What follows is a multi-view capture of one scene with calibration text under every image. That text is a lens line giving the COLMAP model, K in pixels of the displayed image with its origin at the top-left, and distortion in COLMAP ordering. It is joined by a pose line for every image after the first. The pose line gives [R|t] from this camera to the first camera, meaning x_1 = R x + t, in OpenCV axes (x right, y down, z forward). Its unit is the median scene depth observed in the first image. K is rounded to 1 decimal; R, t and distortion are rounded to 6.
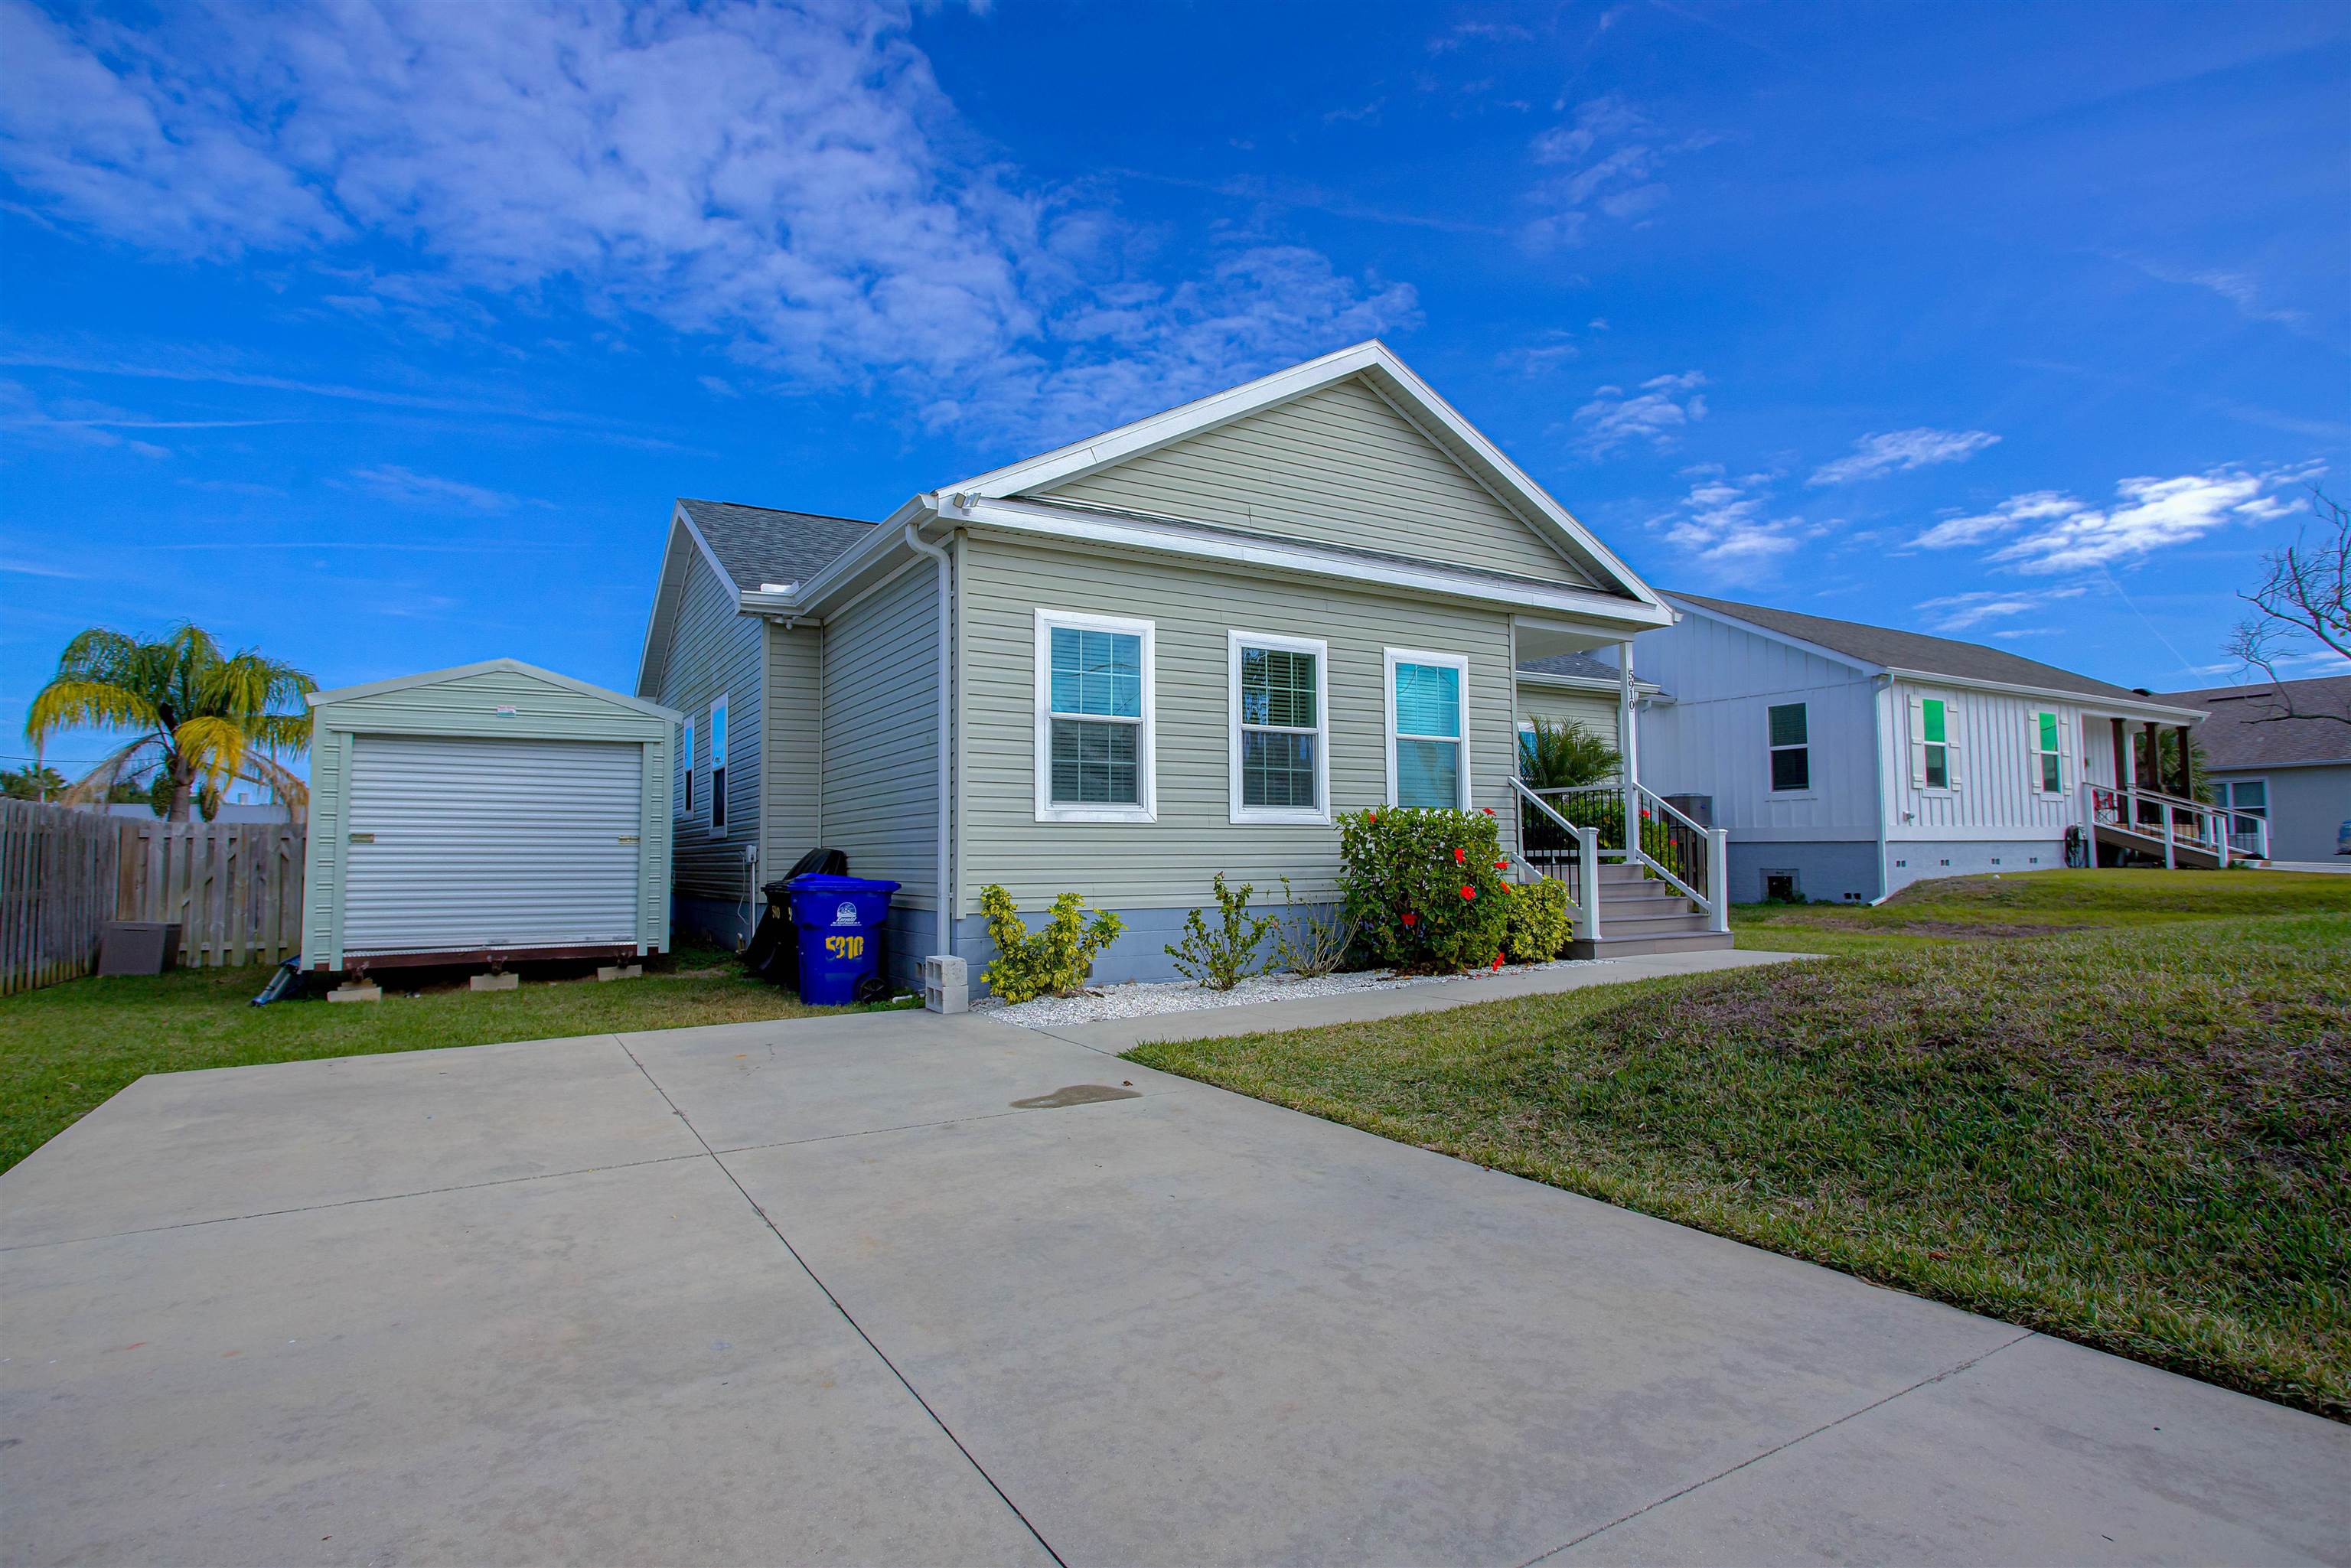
lens RADIAL K [[1188.8, 0, 1175.5], [0, 1188.8, 784.0], [0, 0, 1]] dist [0.000765, -0.000338]
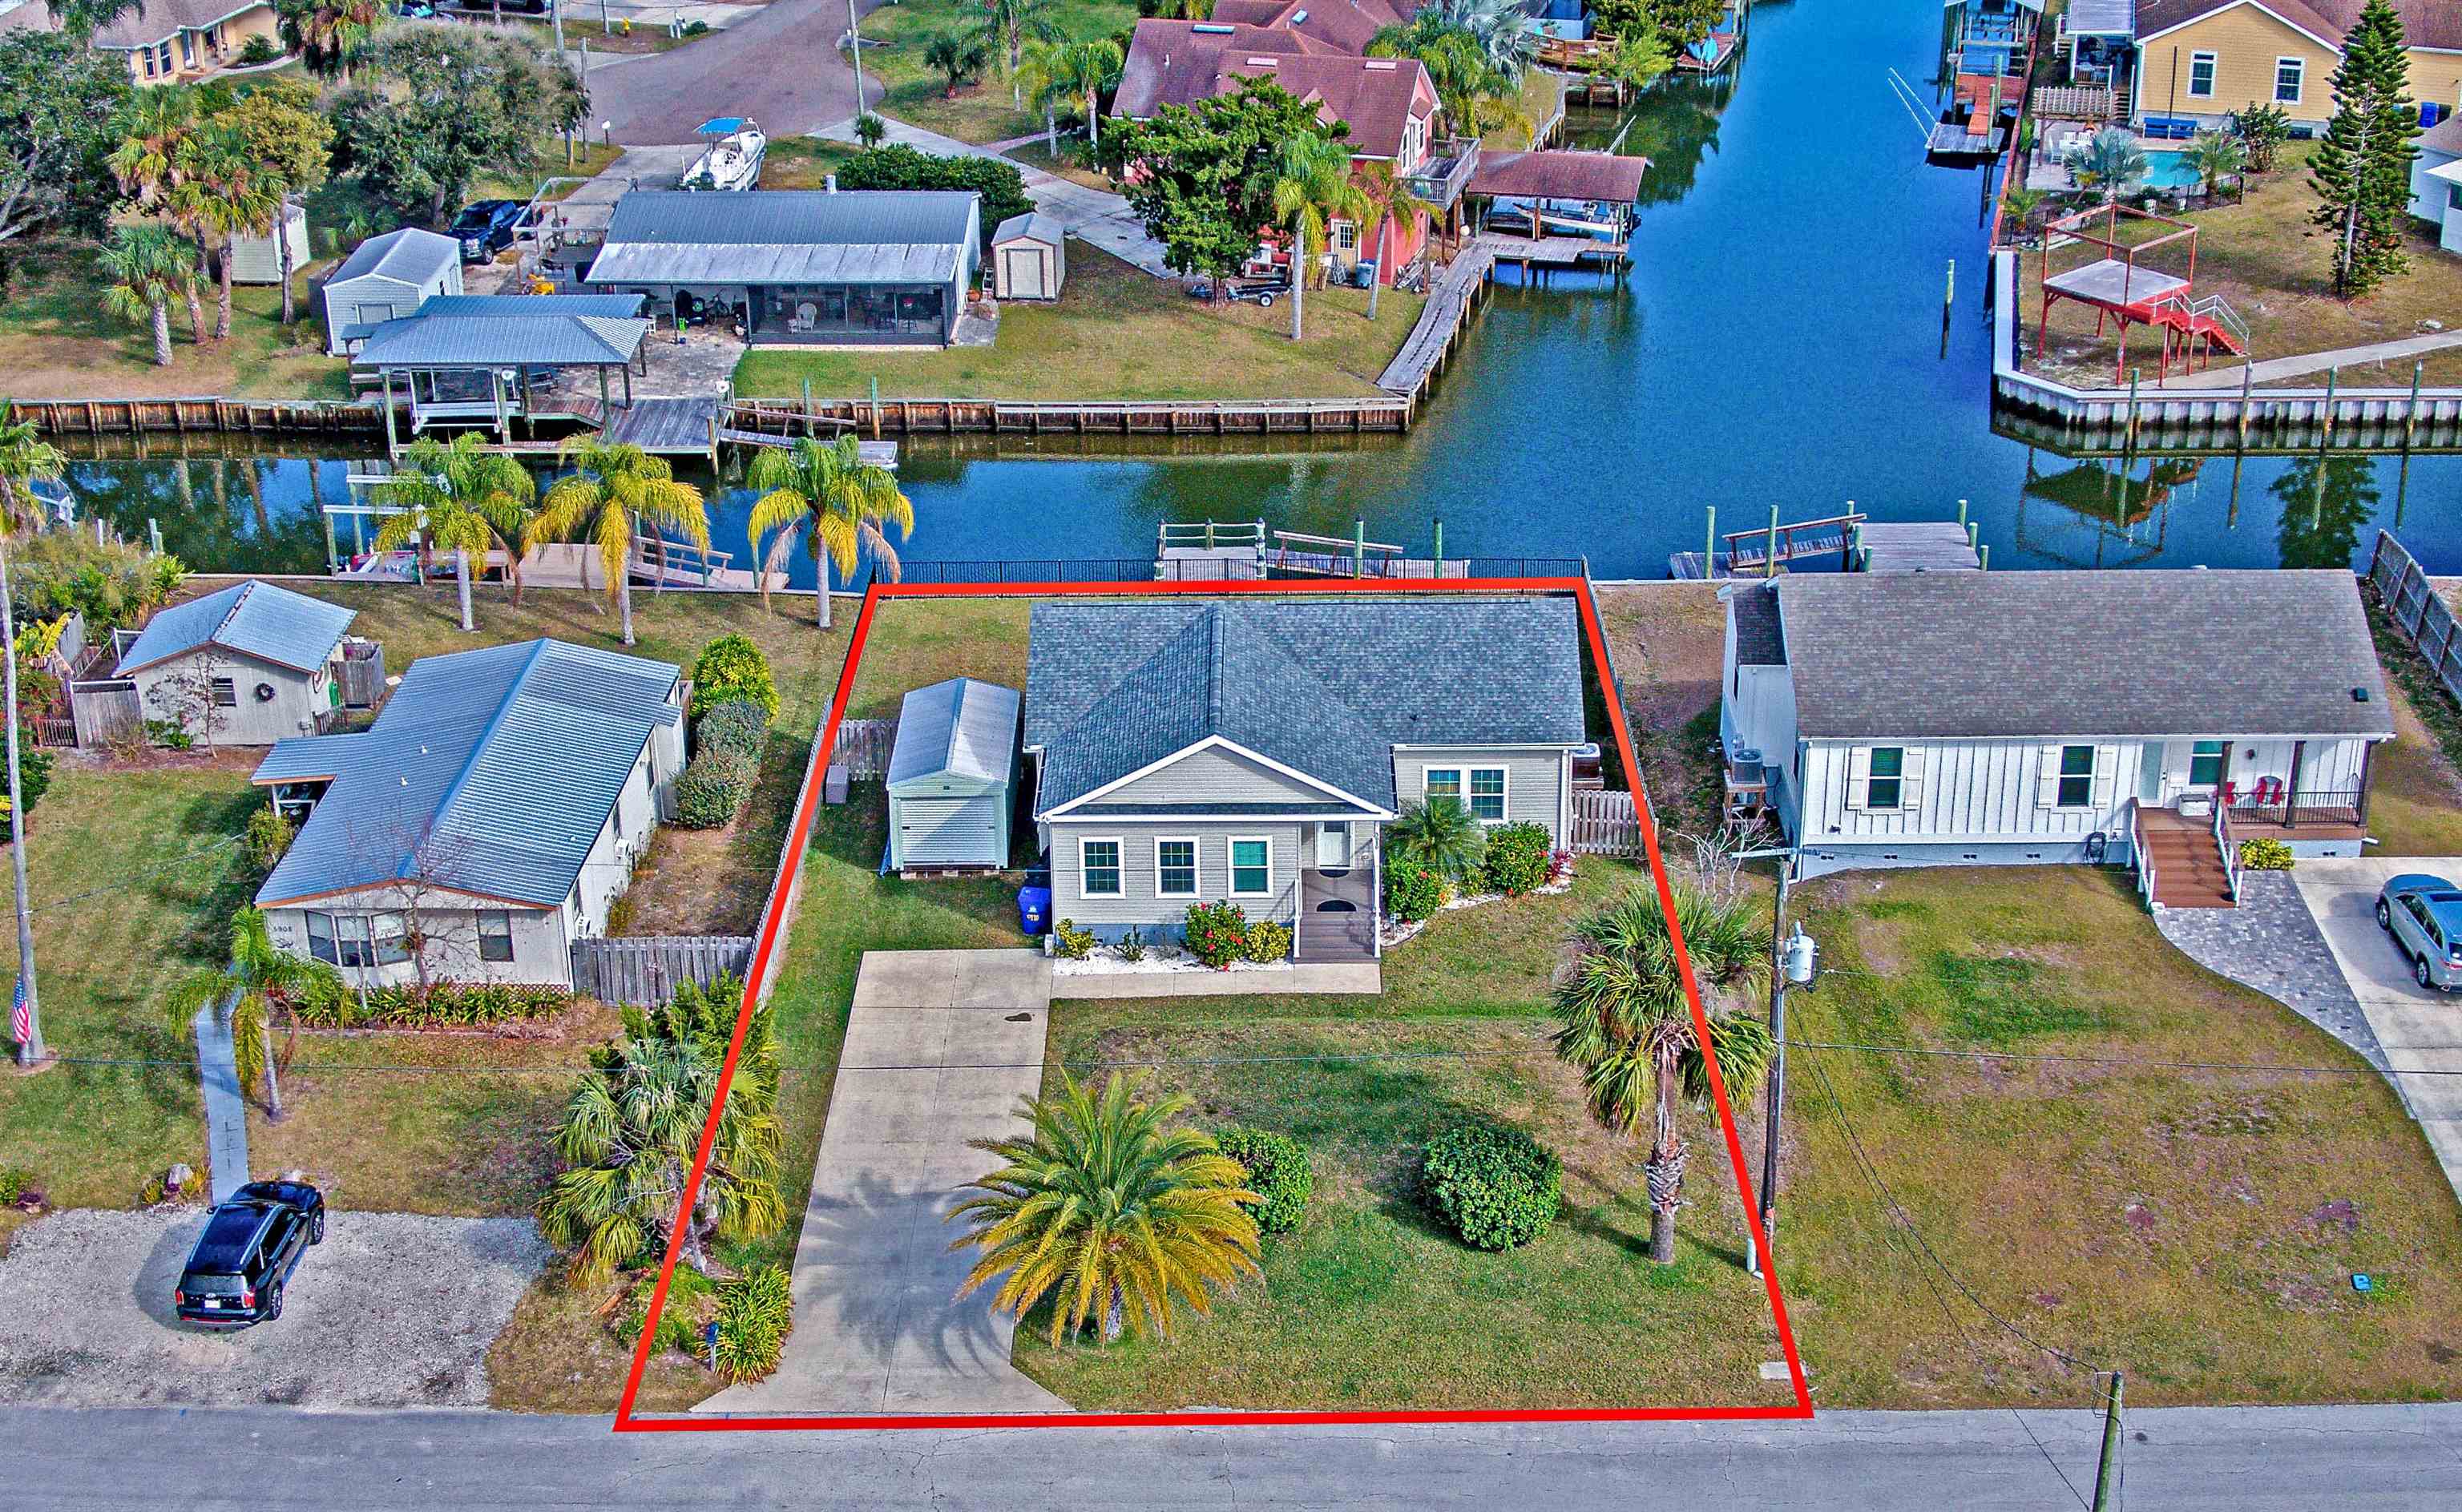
lens RADIAL K [[3305.3, 0, 1240.5], [0, 3305.3, 757.6], [0, 0, 1]] dist [0.279819, -1.365109]
pose [[0.857214, 0.216504, -0.467237, 3.609391], [0.029966, 0.884817, 0.464974, -3.697081], [0.514088, -0.412583, 0.751990, -4.410347]]
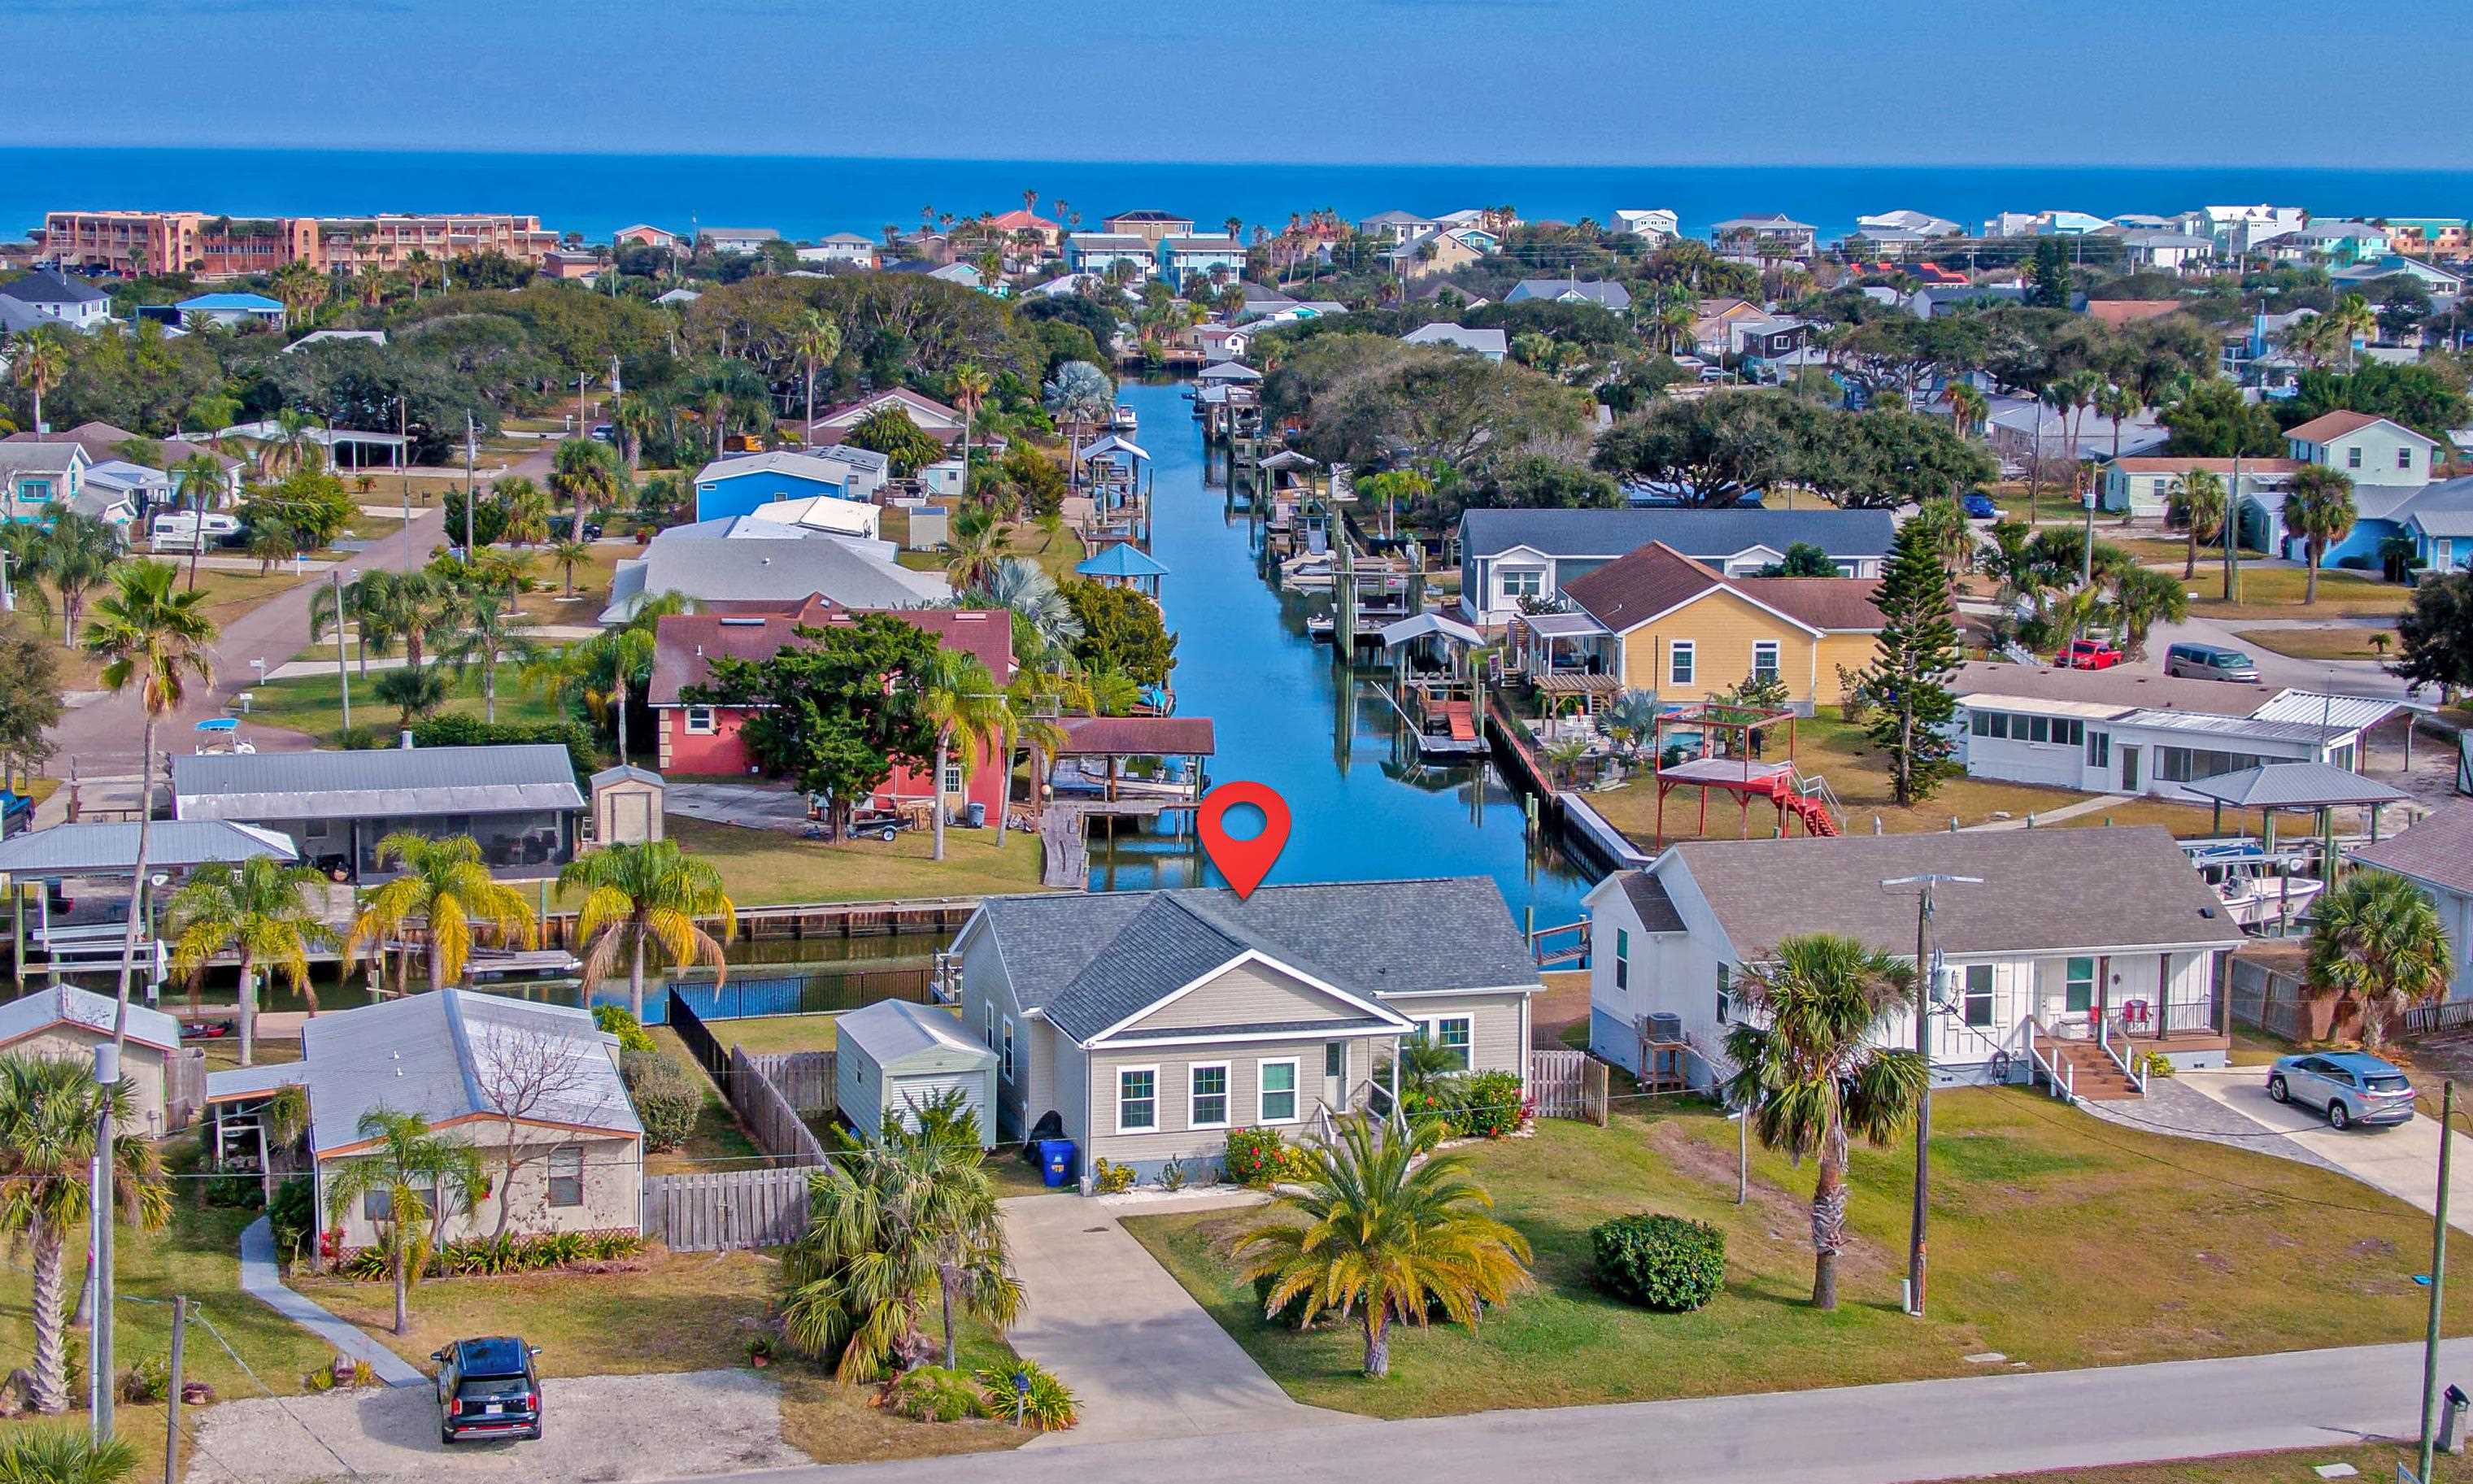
lens RADIAL K [[3919.3, 0, 1236.5], [0, 3919.3, 742.0], [0, 0, 1]] dist [0.287571, -0.076553]
pose [[0.966107, 0.050666, -0.253122, 2.360676], [-0.000585, 0.980977, 0.194123, -2.562004], [0.258142, -0.187395, 0.947758, -7.305400]]
